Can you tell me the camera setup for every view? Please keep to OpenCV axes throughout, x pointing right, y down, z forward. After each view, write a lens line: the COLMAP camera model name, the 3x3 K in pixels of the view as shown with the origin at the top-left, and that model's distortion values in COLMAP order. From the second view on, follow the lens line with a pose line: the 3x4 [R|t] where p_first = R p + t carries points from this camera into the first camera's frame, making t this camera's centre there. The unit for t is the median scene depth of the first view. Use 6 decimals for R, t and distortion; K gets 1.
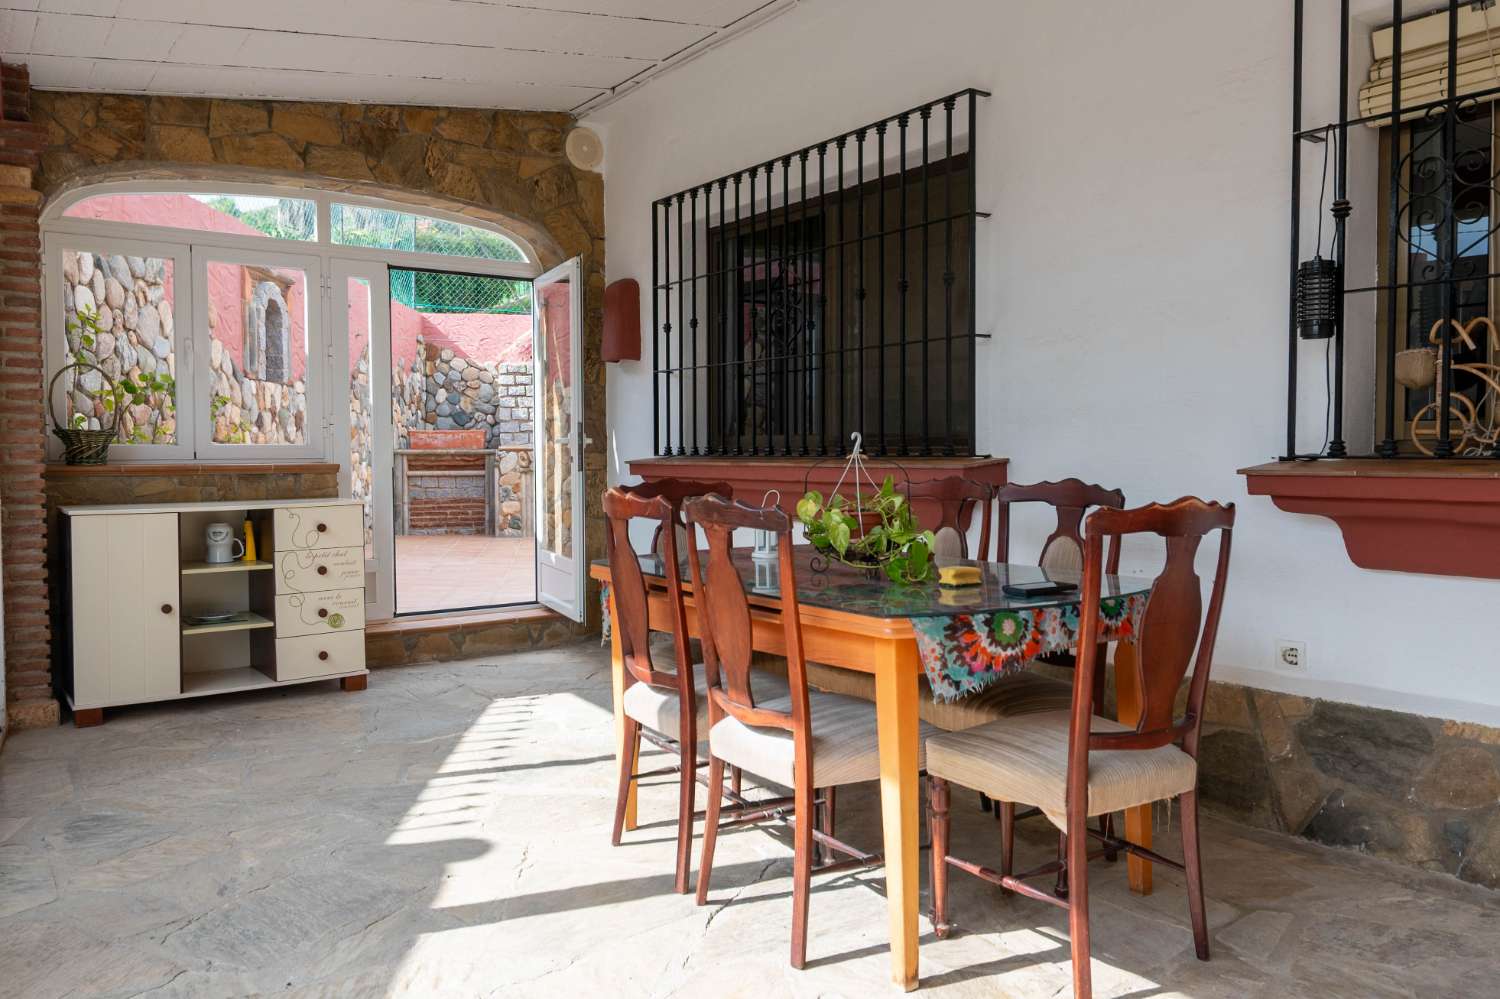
lens RADIAL K [[1126.2, 0, 748.9], [0, 1126.2, 496.8], [0, 0, 1]] dist [-0.003909, -0.005397]
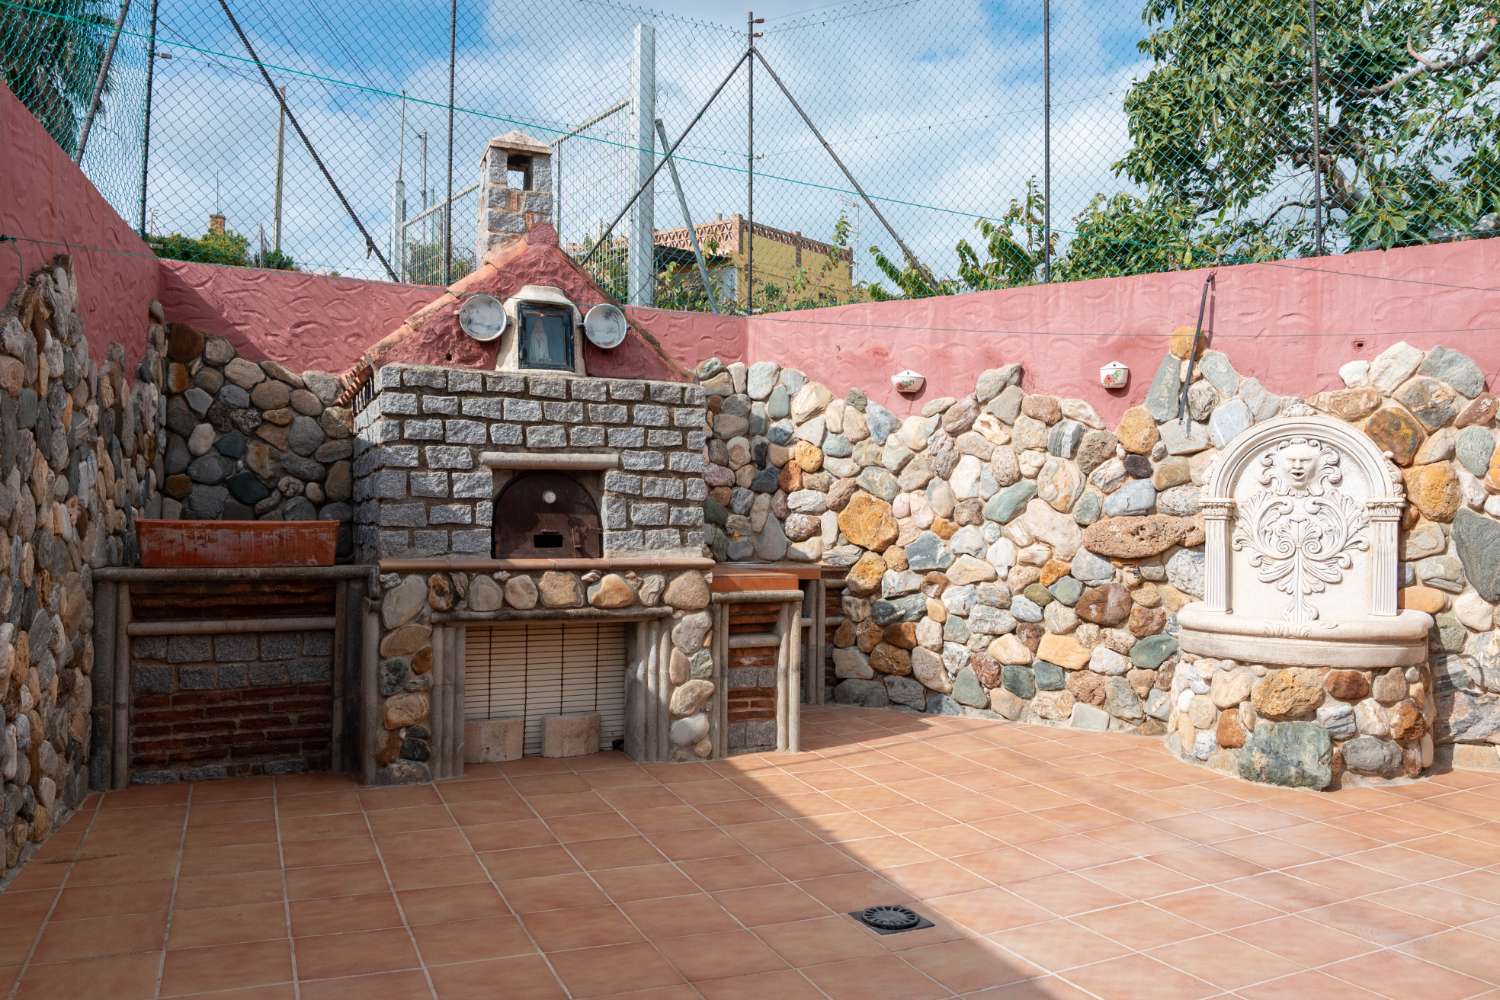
lens RADIAL K [[1065.2, 0, 751.2], [0, 1065.2, 500.3], [0, 0, 1]] dist [-0.008704, -0.009287]
pose [[0.958146, 0.016616, 0.285798, -0.200094], [-0.000548, 0.998419, -0.056208, -0.044619], [-0.286280, 0.053698, 0.956640, 0.575965]]
